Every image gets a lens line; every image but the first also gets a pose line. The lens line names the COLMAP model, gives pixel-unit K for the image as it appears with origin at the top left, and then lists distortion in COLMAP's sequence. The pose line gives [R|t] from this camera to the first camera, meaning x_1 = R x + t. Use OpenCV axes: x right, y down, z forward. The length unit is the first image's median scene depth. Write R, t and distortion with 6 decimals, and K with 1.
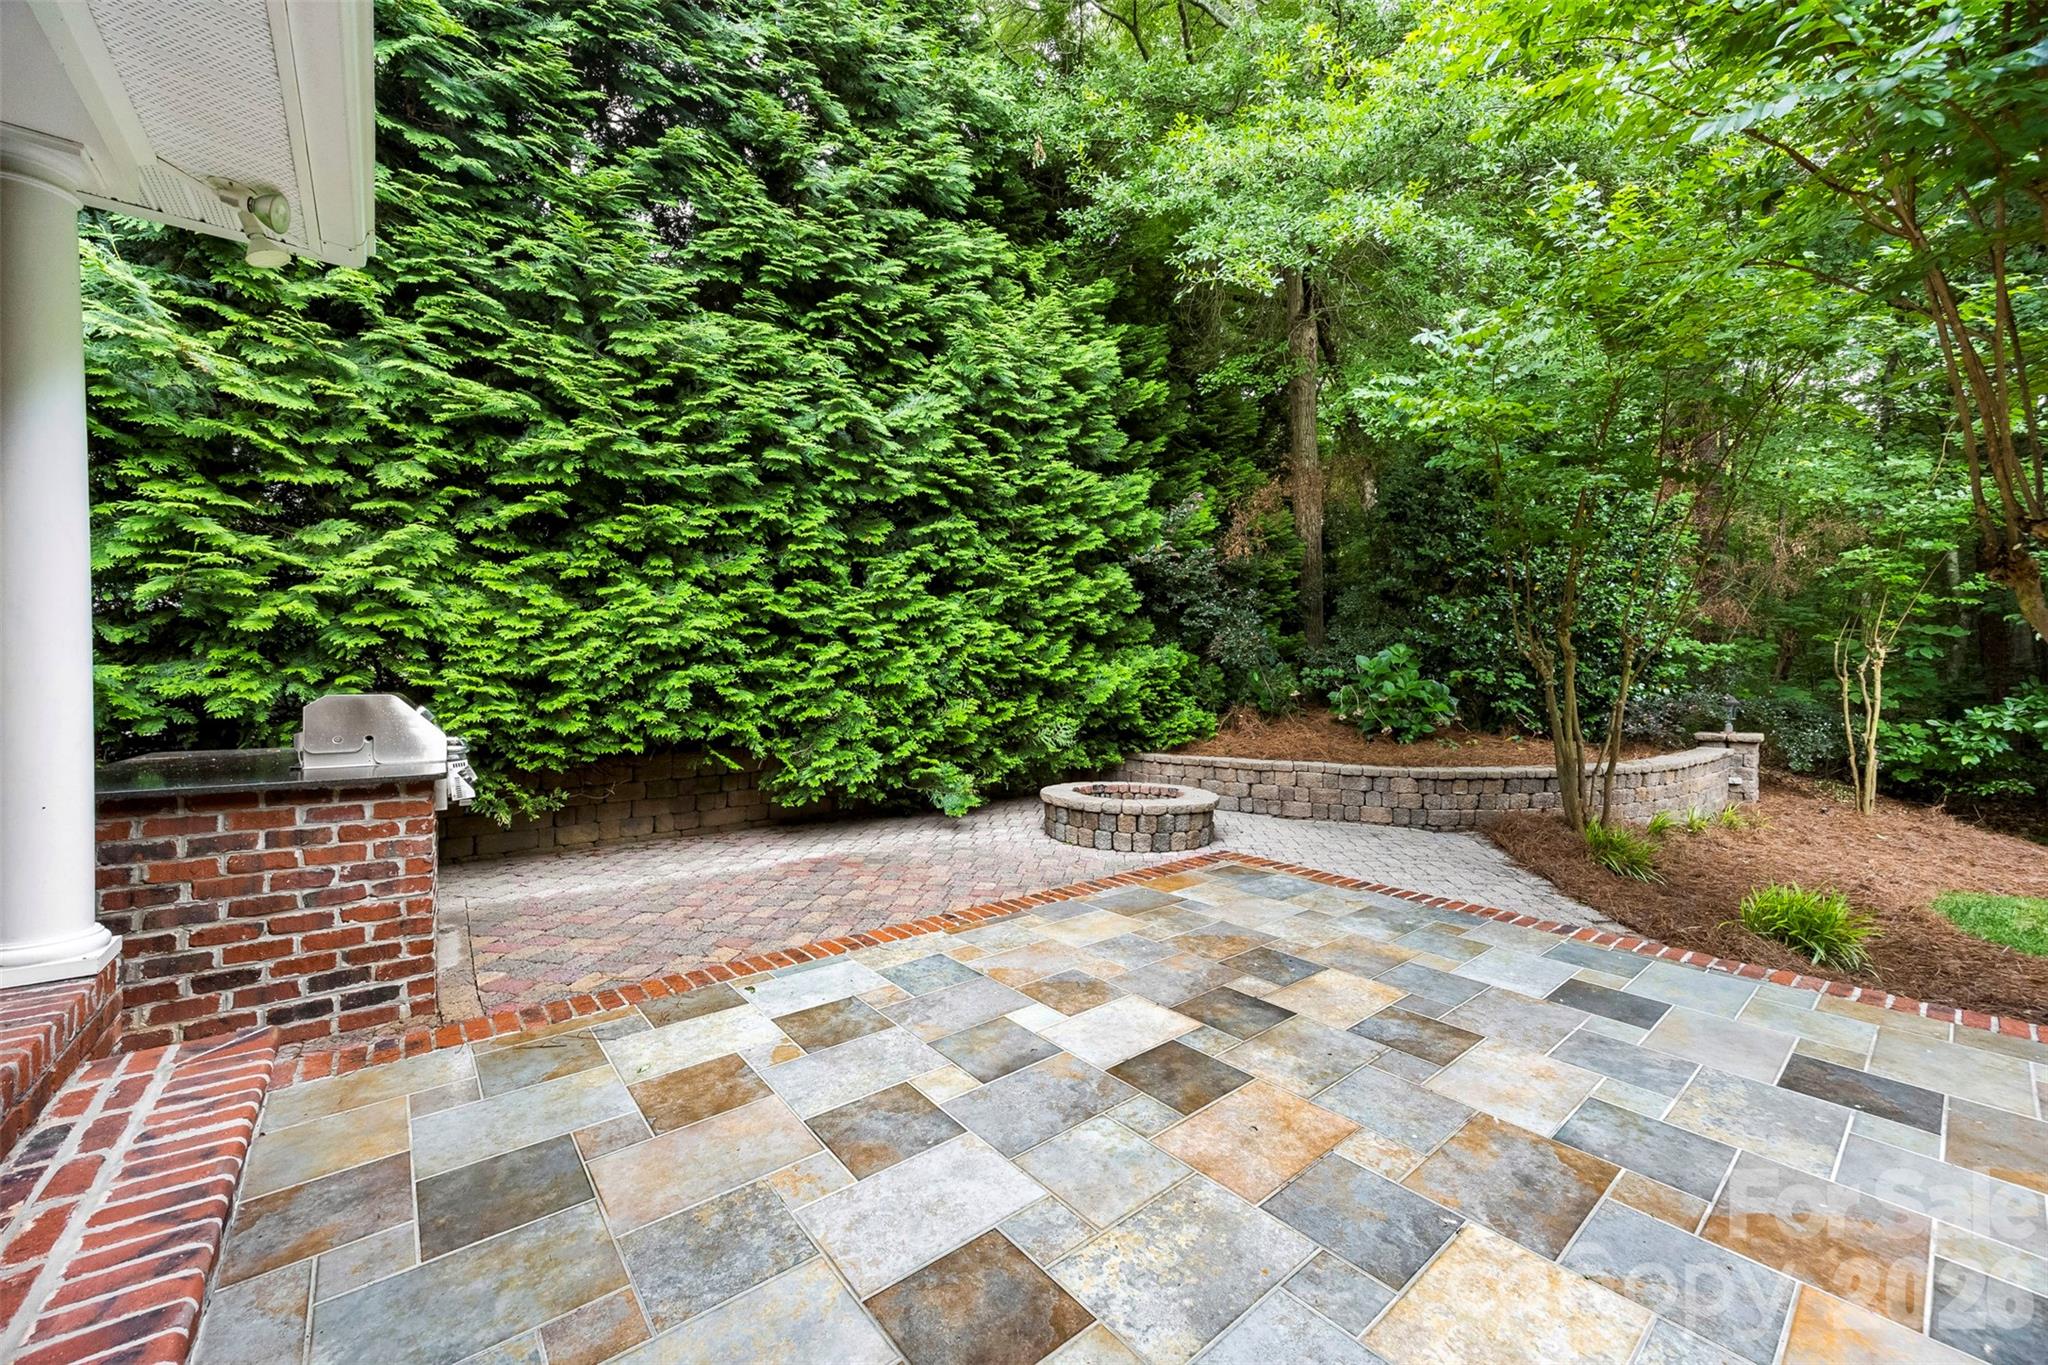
lens RADIAL K [[791.7, 0, 1022.9], [0, 791.7, 692.6], [0, 0, 1]] dist [-0.002729, 0.000776]
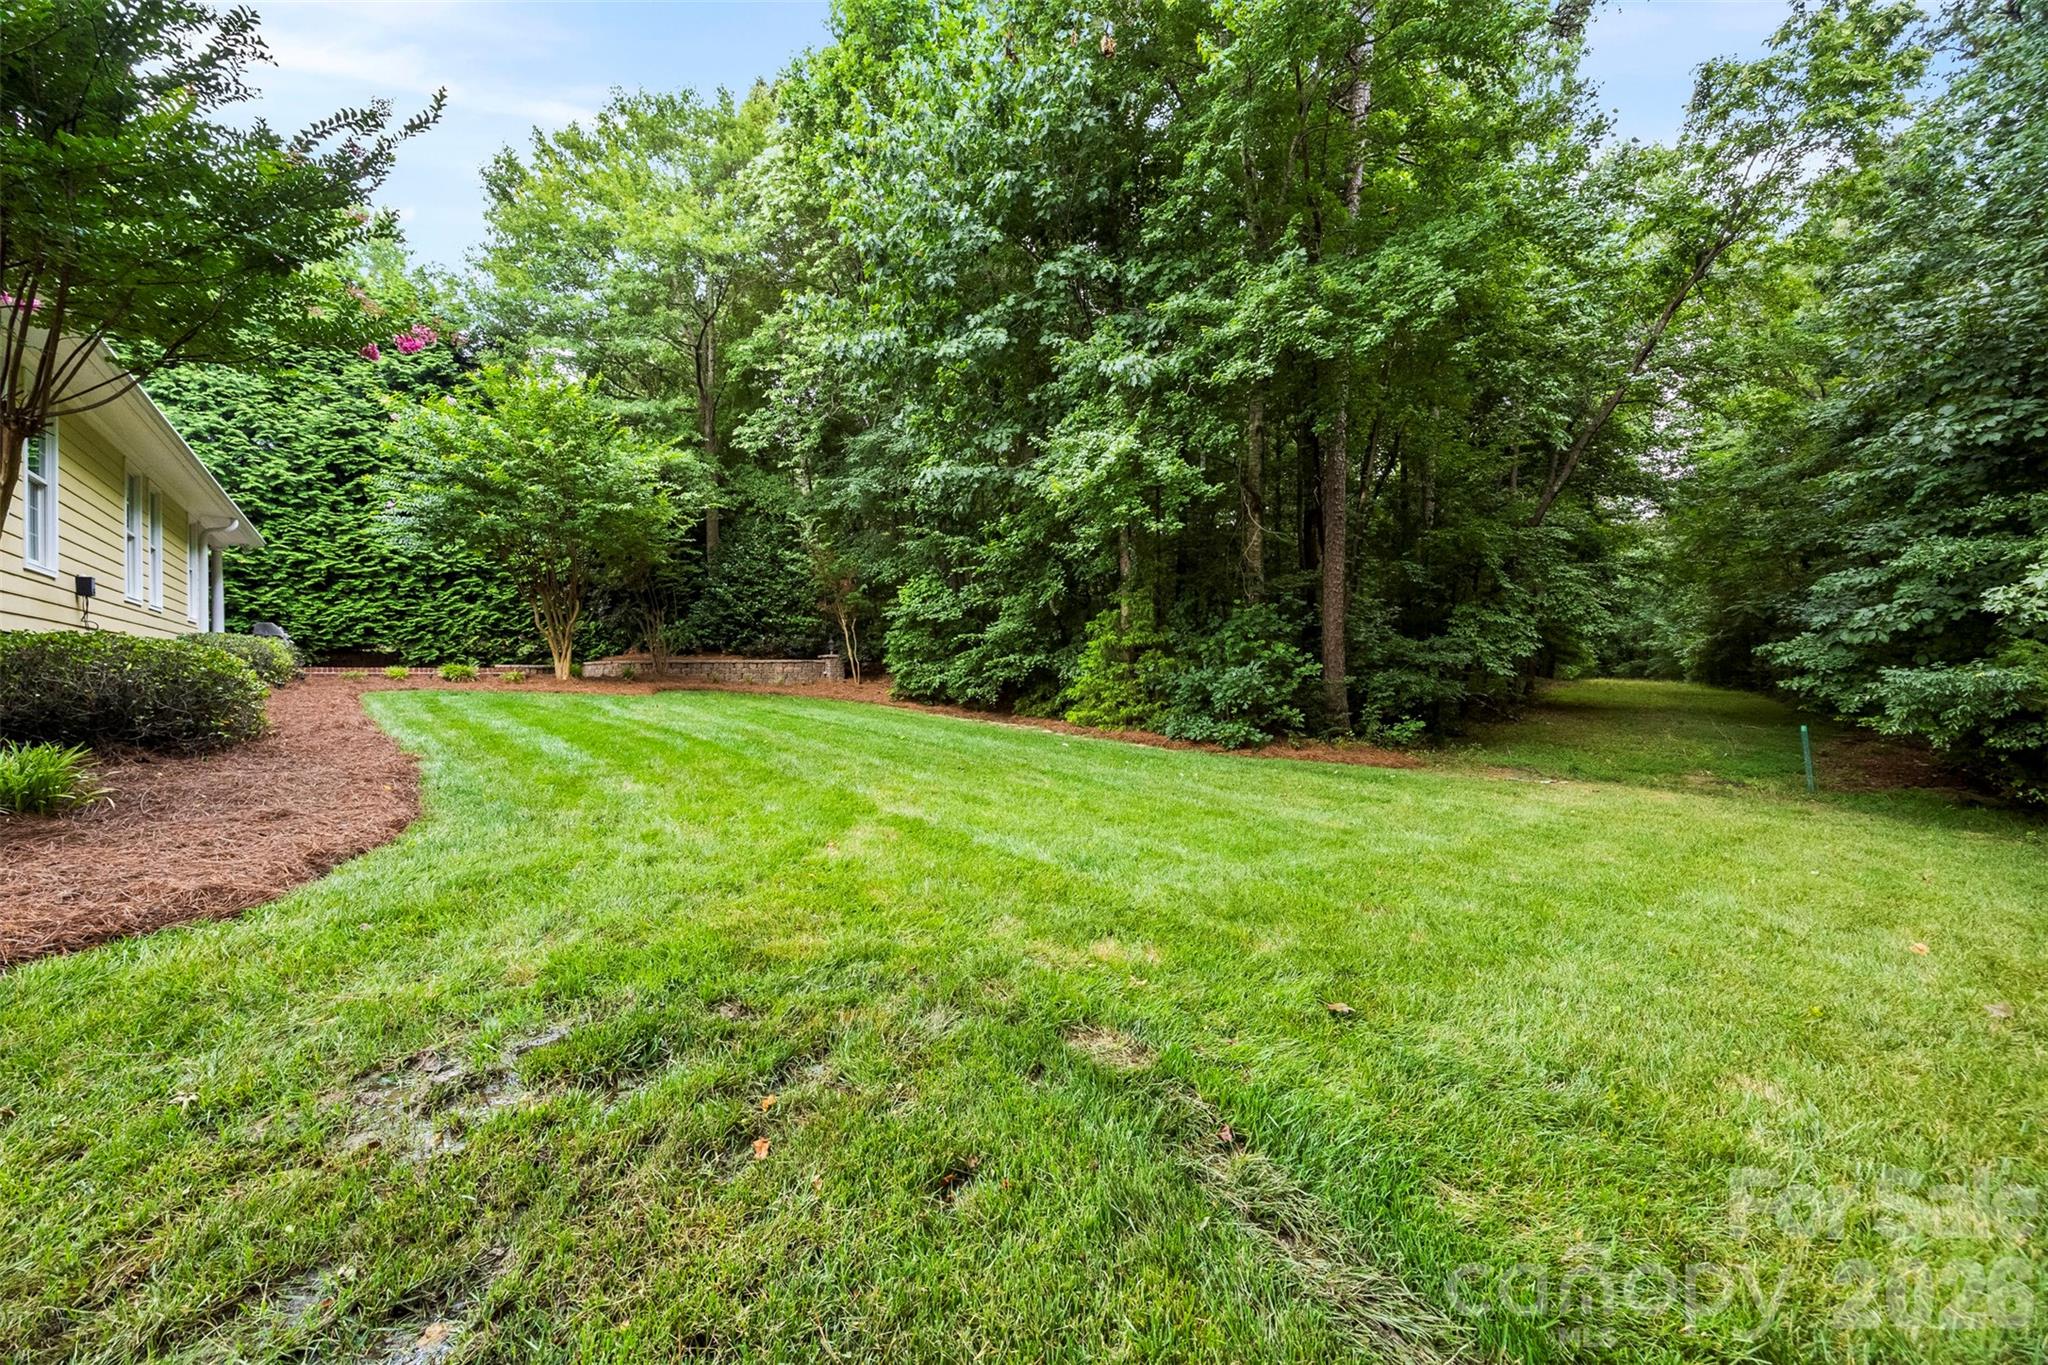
lens RADIAL K [[791.7, 0, 1021.2], [0, 791.7, 703.8], [0, 0, 1]] dist [-0.002729, 0.000776]
pose [[0.999990, -0.004411, 0.000712, 2.633386], [0.004401, 0.999893, 0.013952, 0.306292], [-0.000774, -0.013949, 0.999902, -2.688113]]
